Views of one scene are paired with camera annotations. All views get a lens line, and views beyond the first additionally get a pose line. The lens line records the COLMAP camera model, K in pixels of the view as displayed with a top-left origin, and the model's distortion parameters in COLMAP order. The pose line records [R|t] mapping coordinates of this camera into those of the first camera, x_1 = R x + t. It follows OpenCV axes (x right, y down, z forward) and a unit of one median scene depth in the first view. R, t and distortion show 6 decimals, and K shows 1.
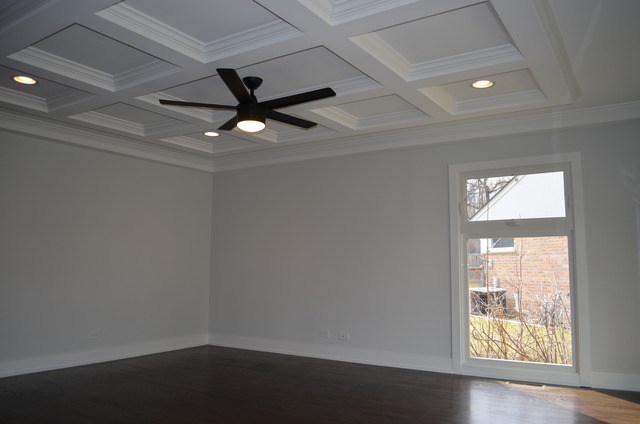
lens RADIAL K [[504.5, 0, 320.8], [0, 504.5, 211.3], [0, 0, 1]] dist [-0.076039, -0.004589]
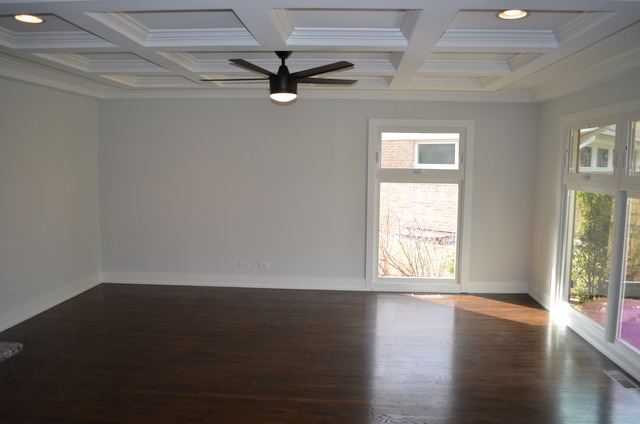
lens RADIAL K [[504.5, 0, 323.7], [0, 504.5, 213.3], [0, 0, 1]] dist [-0.076039, -0.004589]
pose [[0.870782, -0.044653, 0.489638, -0.448886], [-0.061901, 0.977987, 0.199274, -0.111880], [-0.487757, -0.203833, 0.848849, 0.020279]]
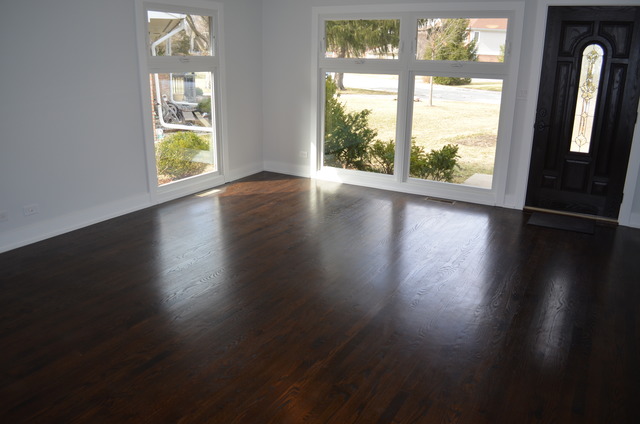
lens RADIAL K [[504.5, 0, 320.2], [0, 504.5, 211.4], [0, 0, 1]] dist [-0.076039, -0.004589]
pose [[-0.049949, -0.299018, 0.952939, -0.789851], [-0.123977, 0.948607, 0.291161, -0.015941], [-0.991027, -0.103599, -0.084453, 0.755252]]
